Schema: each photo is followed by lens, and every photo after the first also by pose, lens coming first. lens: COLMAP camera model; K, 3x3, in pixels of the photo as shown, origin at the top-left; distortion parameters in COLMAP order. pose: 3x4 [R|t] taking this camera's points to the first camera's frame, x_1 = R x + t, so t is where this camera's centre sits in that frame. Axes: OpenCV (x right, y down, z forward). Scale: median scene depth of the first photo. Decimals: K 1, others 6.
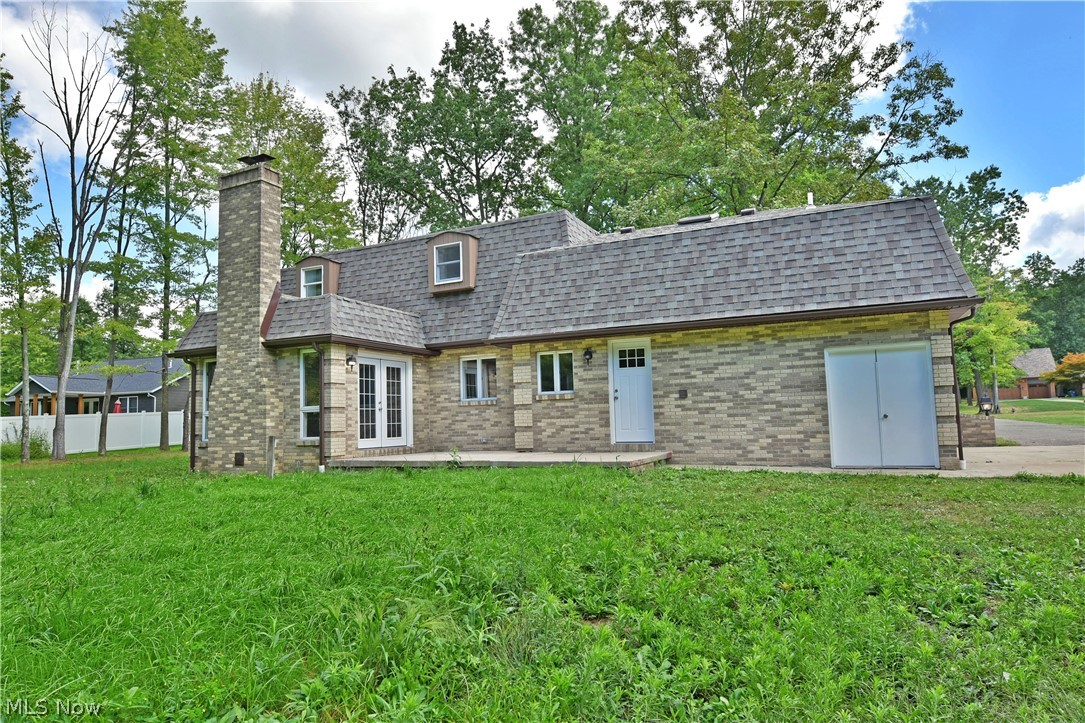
lens RADIAL K [[660.3, 0, 544.5], [0, 660.3, 361.9], [0, 0, 1]] dist [-0.005189, 0.001567]
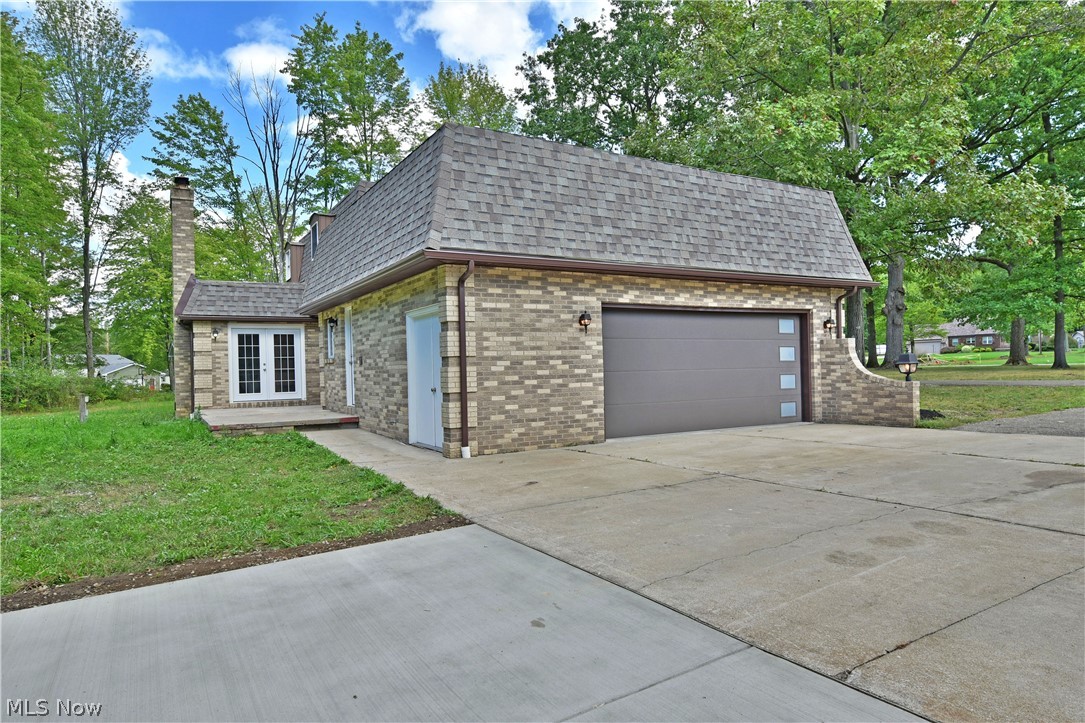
lens RADIAL K [[660.3, 0, 545.2], [0, 660.3, 363.0], [0, 0, 1]] dist [-0.005189, 0.001567]
pose [[0.822336, 0.002375, -0.568998, 0.888398], [0.053313, 0.995271, 0.081204, -0.012720], [0.566500, -0.097112, 0.818320, 0.290470]]
